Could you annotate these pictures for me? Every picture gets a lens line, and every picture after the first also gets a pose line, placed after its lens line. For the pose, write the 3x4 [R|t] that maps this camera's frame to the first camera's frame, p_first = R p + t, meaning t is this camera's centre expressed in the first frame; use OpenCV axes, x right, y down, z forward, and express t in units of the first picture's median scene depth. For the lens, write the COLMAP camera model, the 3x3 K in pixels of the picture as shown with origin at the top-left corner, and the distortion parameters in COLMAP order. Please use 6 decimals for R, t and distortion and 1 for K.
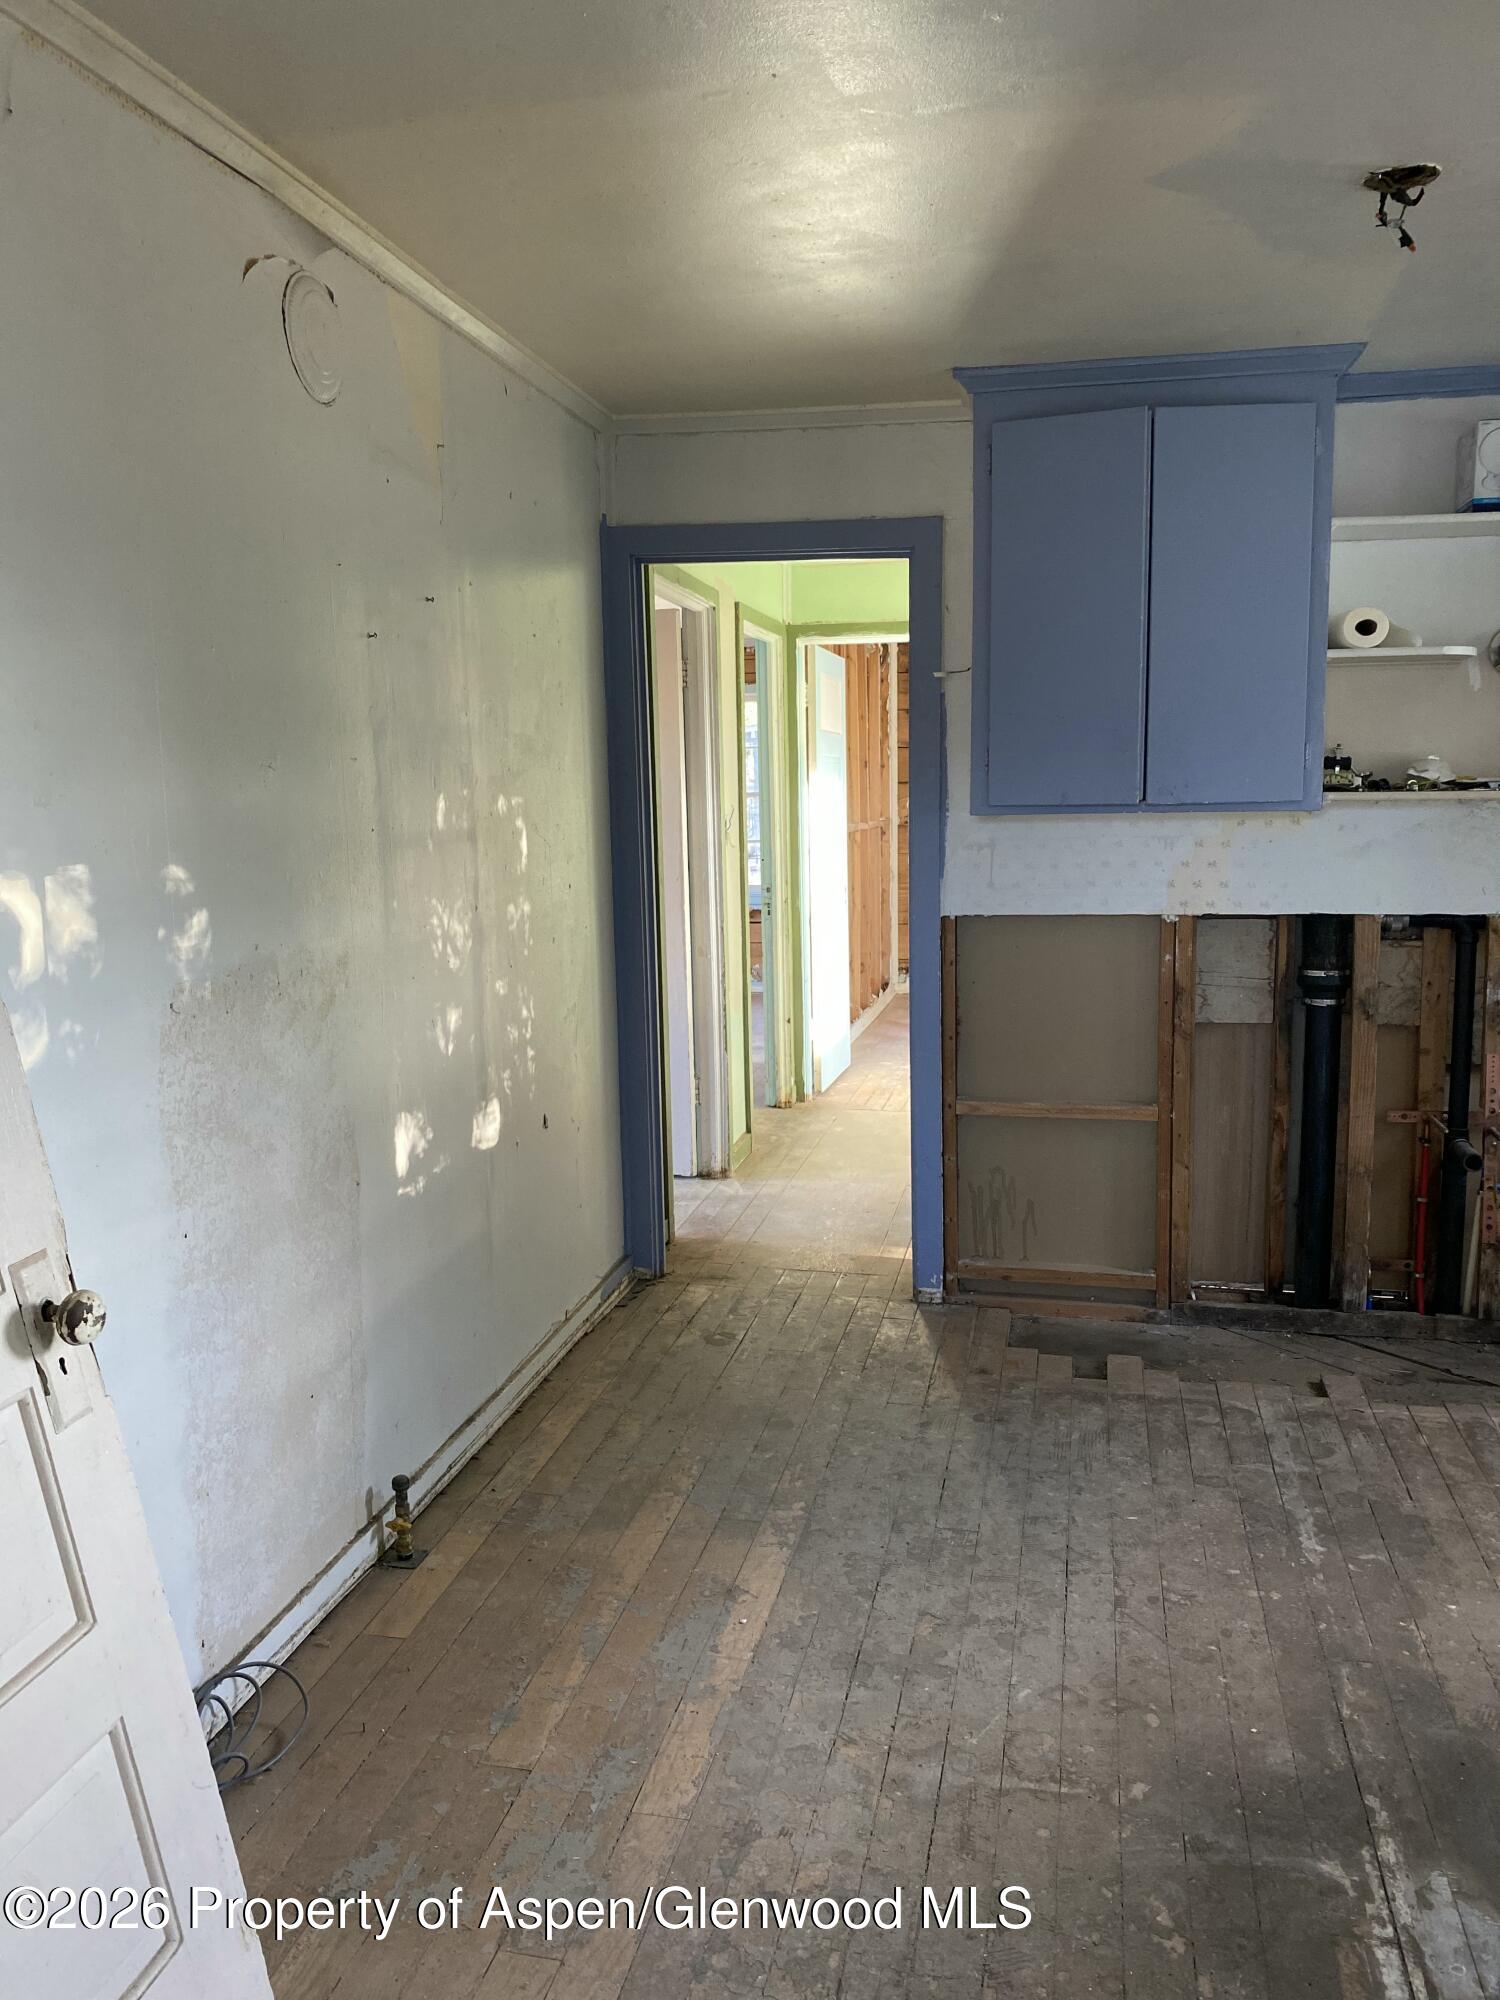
lens RADIAL K [[1526.2, 0, 754.4], [0, 1526.2, 1002.8], [0, 0, 1]] dist [0.011627, -0.004335]
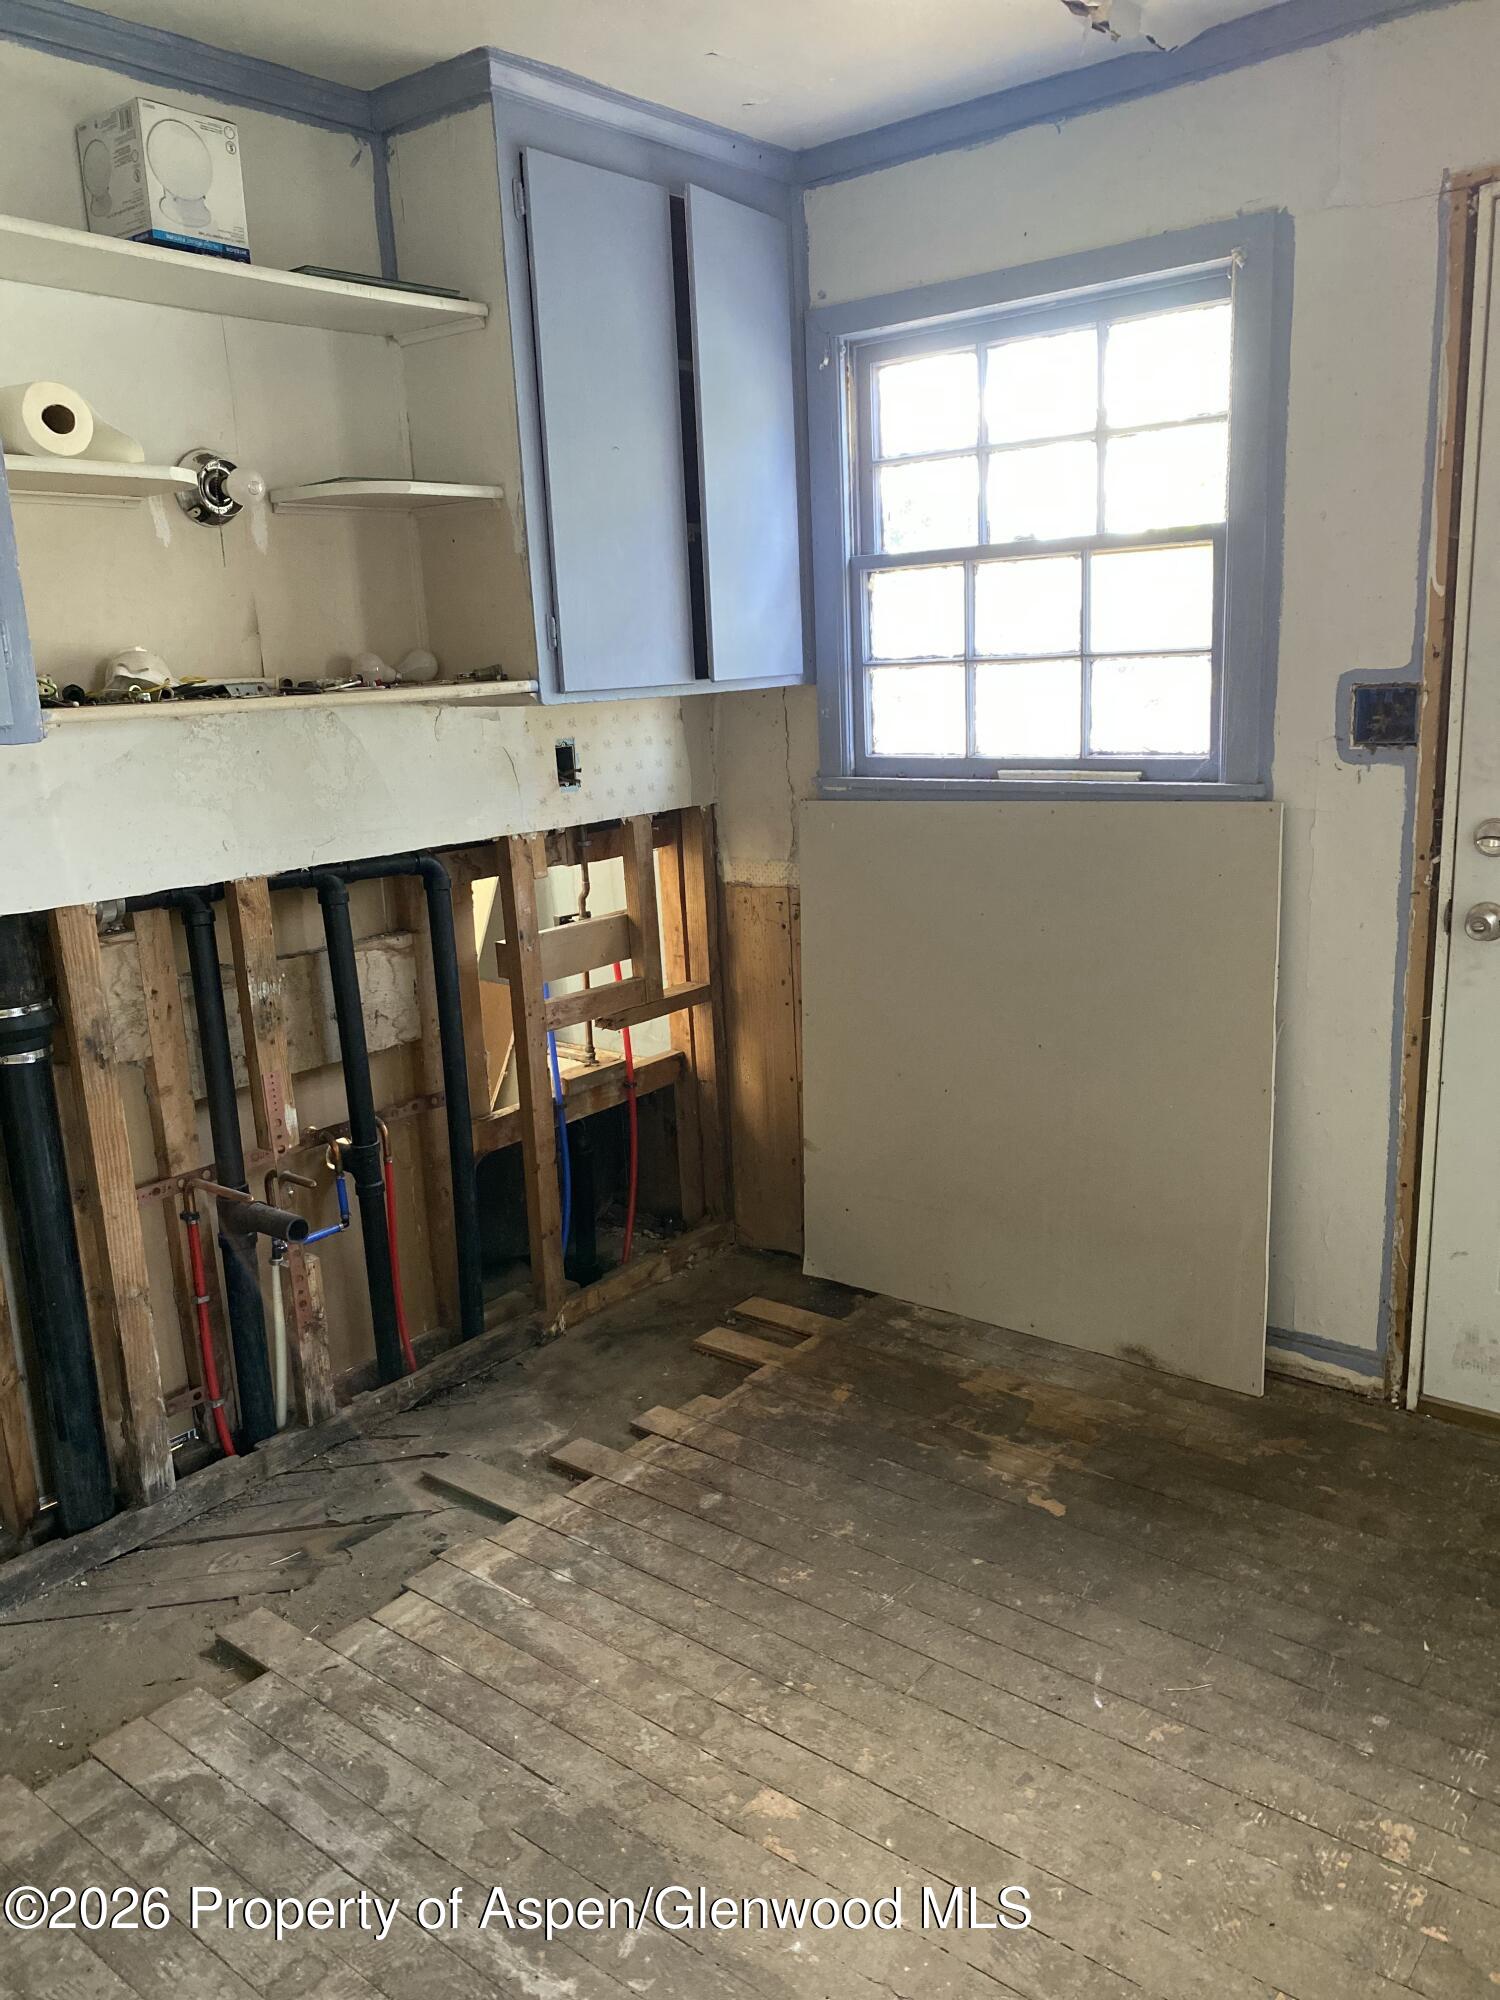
lens RADIAL K [[1526.2, 0, 739.7], [0, 1526.2, 1001.7], [0, 0, 1]] dist [0.011627, -0.004335]
pose [[0.450103, -0.202999, 0.869597, -0.029065], [0.159432, 0.976440, 0.145419, -0.068136], [-0.878629, 0.073189, 0.471863, 0.477980]]
